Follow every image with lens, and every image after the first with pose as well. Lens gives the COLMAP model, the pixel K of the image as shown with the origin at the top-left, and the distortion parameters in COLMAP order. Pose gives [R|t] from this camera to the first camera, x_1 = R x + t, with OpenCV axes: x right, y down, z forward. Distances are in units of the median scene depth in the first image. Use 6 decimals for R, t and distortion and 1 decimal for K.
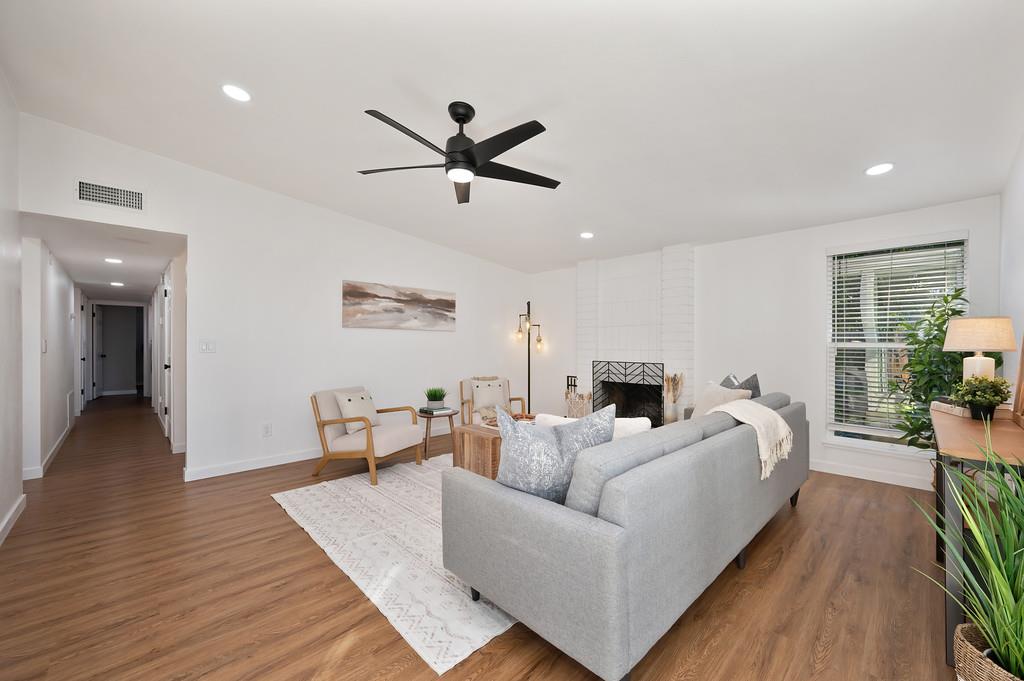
lens RADIAL K [[404.5, 0, 517.7], [0, 404.5, 345.5], [0, 0, 1]] dist [0.000457, -0.000495]
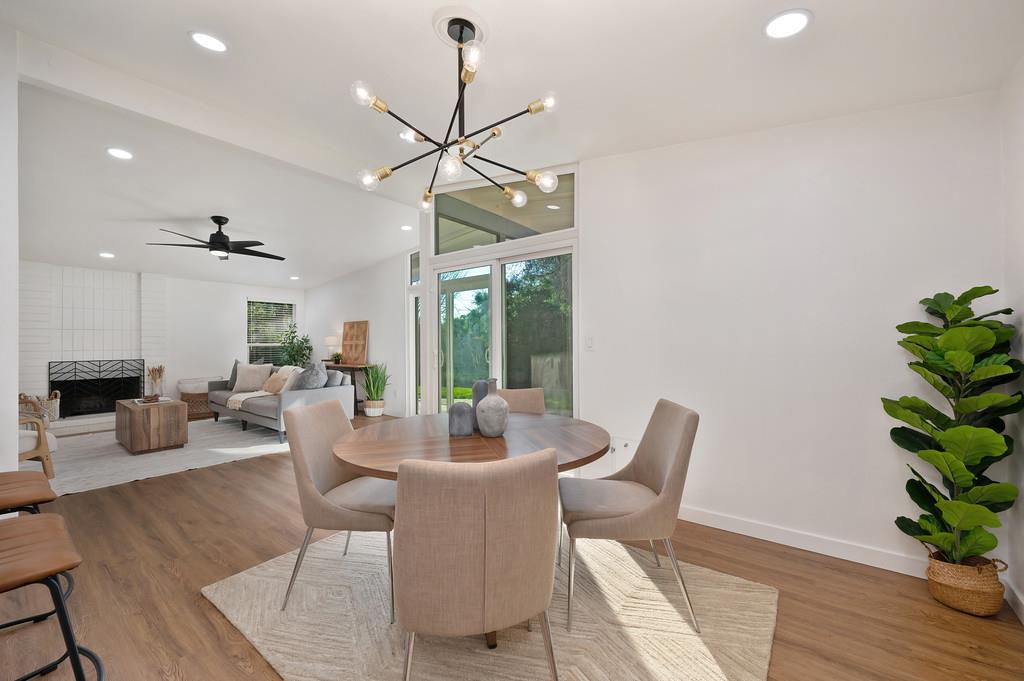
lens RADIAL K [[404.5, 0, 512.2], [0, 404.5, 340.7], [0, 0, 1]] dist [0.000457, -0.000495]
pose [[-0.149000, 0.004588, 0.988827, -1.135664], [0.011782, 0.999926, -0.002864, 0.000150], [-0.988767, 0.011224, -0.149043, -0.013186]]
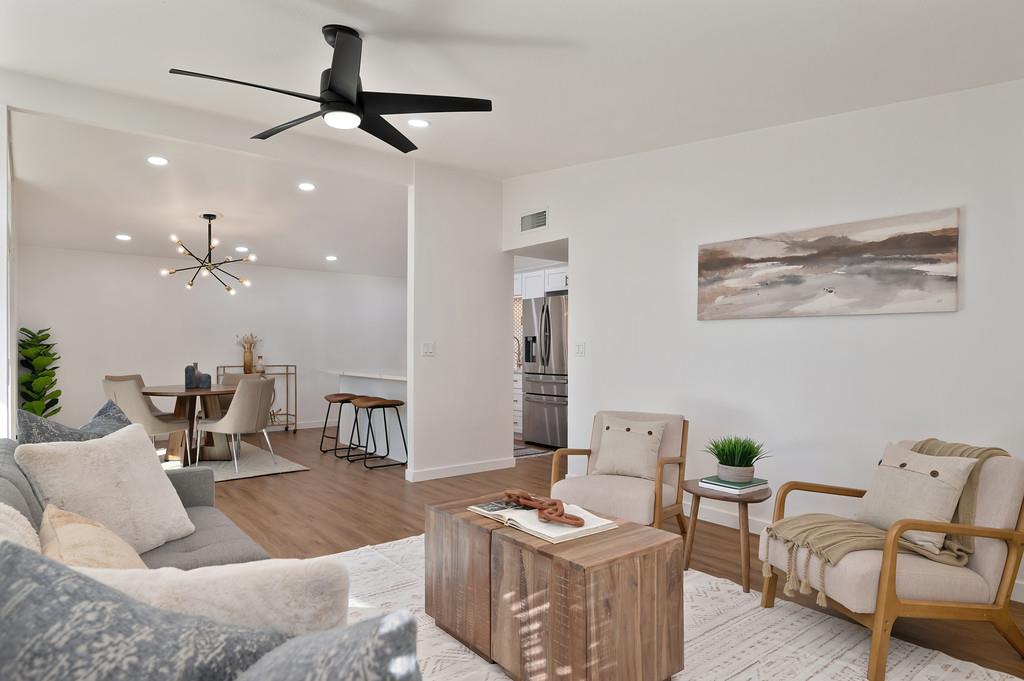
lens RADIAL K [[598.2, 0, 516.6], [0, 598.2, 349.2], [0, 0, 1]] dist [0.001565, 0.000935]
pose [[-0.085750, -0.004229, -0.996308, 0.490851], [-0.008820, 0.999955, -0.003486, 0.005674], [0.996278, 0.008489, -0.085783, 0.742970]]
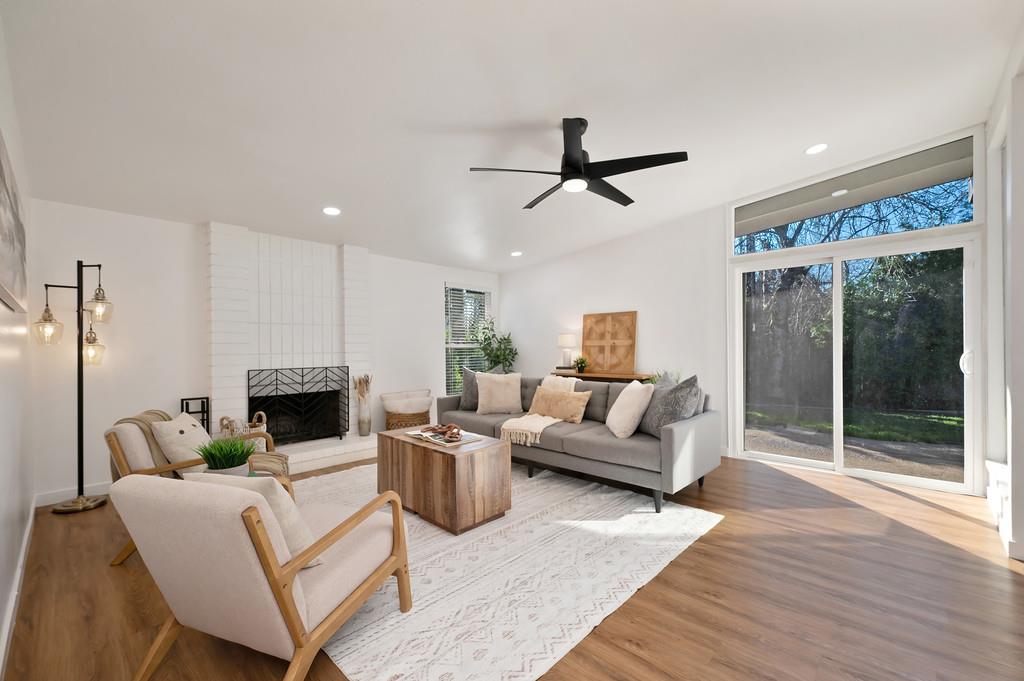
lens RADIAL K [[430.4, 0, 518.3], [0, 430.4, 347.1], [0, 0, 1]] dist [-0.001740, -0.000092]
pose [[-0.049866, 0.000684, 0.998756, -0.667033], [0.012382, 0.999923, -0.000067, 0.004079], [-0.998679, 0.012363, -0.049870, 0.636435]]
